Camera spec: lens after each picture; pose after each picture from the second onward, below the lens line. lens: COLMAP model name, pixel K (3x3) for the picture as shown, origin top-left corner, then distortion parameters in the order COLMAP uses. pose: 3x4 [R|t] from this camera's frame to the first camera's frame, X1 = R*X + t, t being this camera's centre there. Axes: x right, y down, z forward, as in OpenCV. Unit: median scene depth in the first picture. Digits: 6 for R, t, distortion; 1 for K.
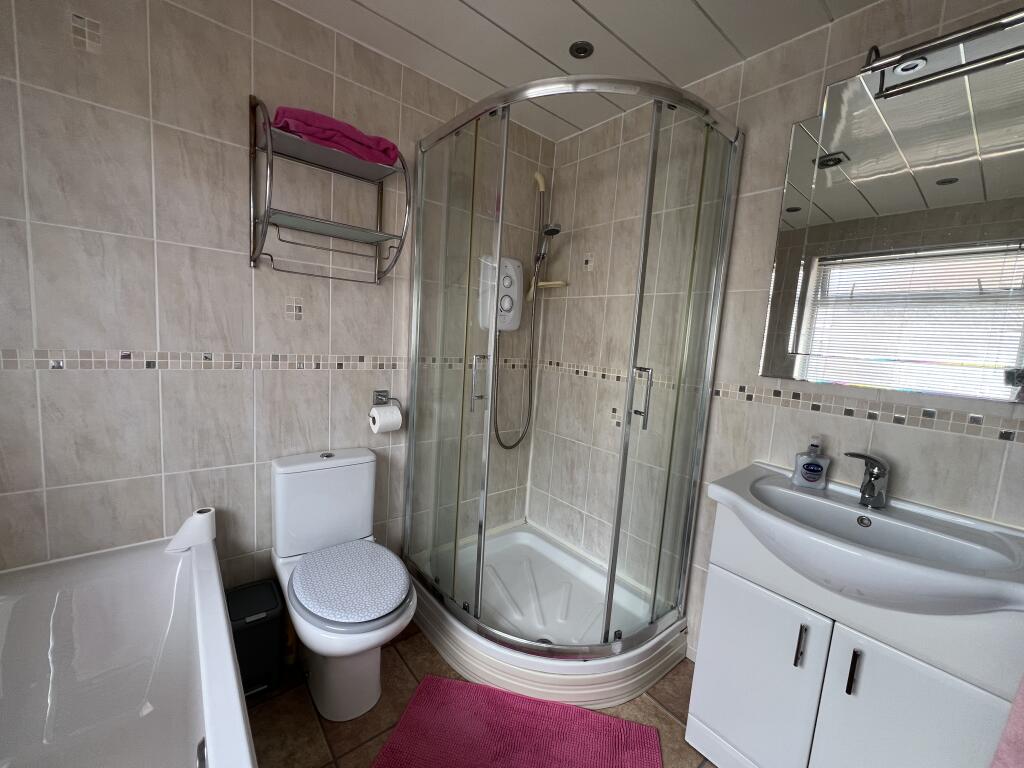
lens RADIAL K [[411.2, 0, 510.5], [0, 411.2, 380.8], [0, 0, 1]] dist [-0.002352, 0.000432]
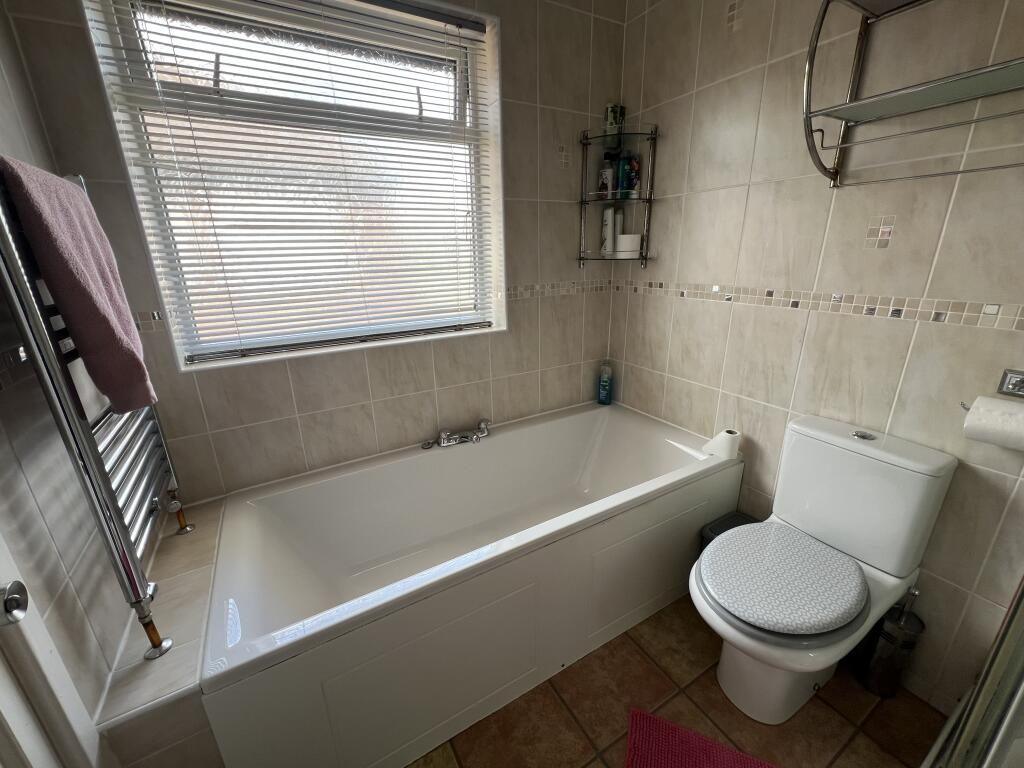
lens RADIAL K [[411.2, 0, 512.8], [0, 411.2, 386.9], [0, 0, 1]] dist [-0.002352, 0.000432]
pose [[-0.159636, 0.243362, -0.956708, 0.364691], [-0.108391, 0.958956, 0.262020, -0.029884], [0.981207, 0.145526, -0.126706, 0.487166]]
